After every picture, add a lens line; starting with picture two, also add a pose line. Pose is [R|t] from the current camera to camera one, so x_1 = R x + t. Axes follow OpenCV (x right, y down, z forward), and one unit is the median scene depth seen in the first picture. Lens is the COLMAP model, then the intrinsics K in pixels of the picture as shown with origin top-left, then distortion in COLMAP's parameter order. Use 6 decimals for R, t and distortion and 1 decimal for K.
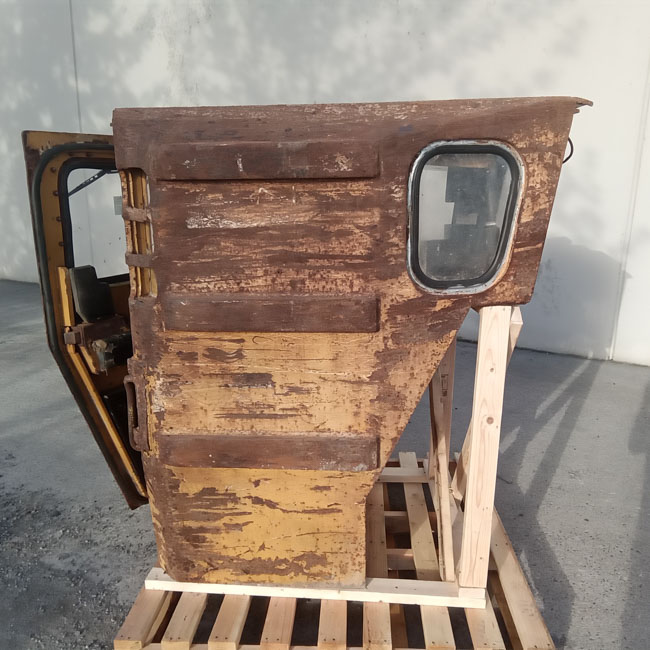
lens RADIAL K [[592.4, 0, 325.0], [0, 592.4, 325.0], [0, 0, 1]] dist [0.068835, -0.139045]
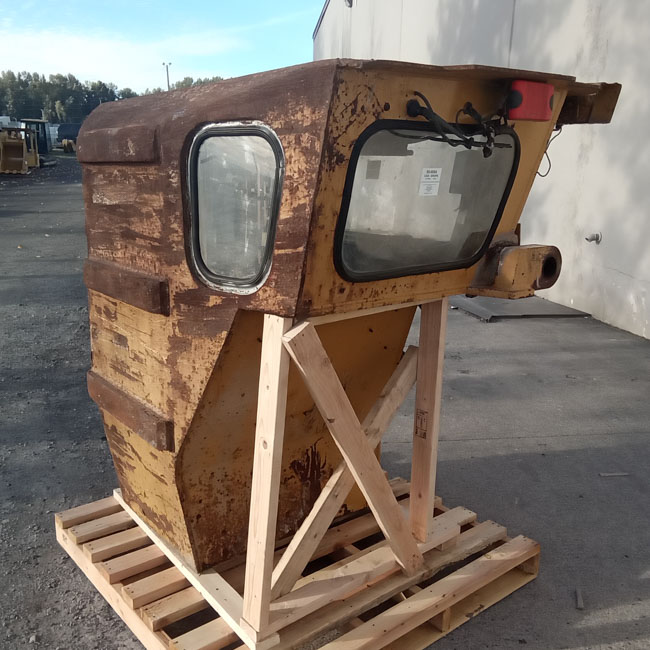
lens RADIAL K [[655.3, 0, 324.5], [0, 655.3, 339.1], [0, 0, 1]] dist [0.060978, -0.010594]
pose [[0.674186, 0.201190, -0.710630, 1.062349], [-0.179578, 0.977961, 0.106507, -0.116843], [0.716397, 0.055808, 0.695457, 0.415076]]
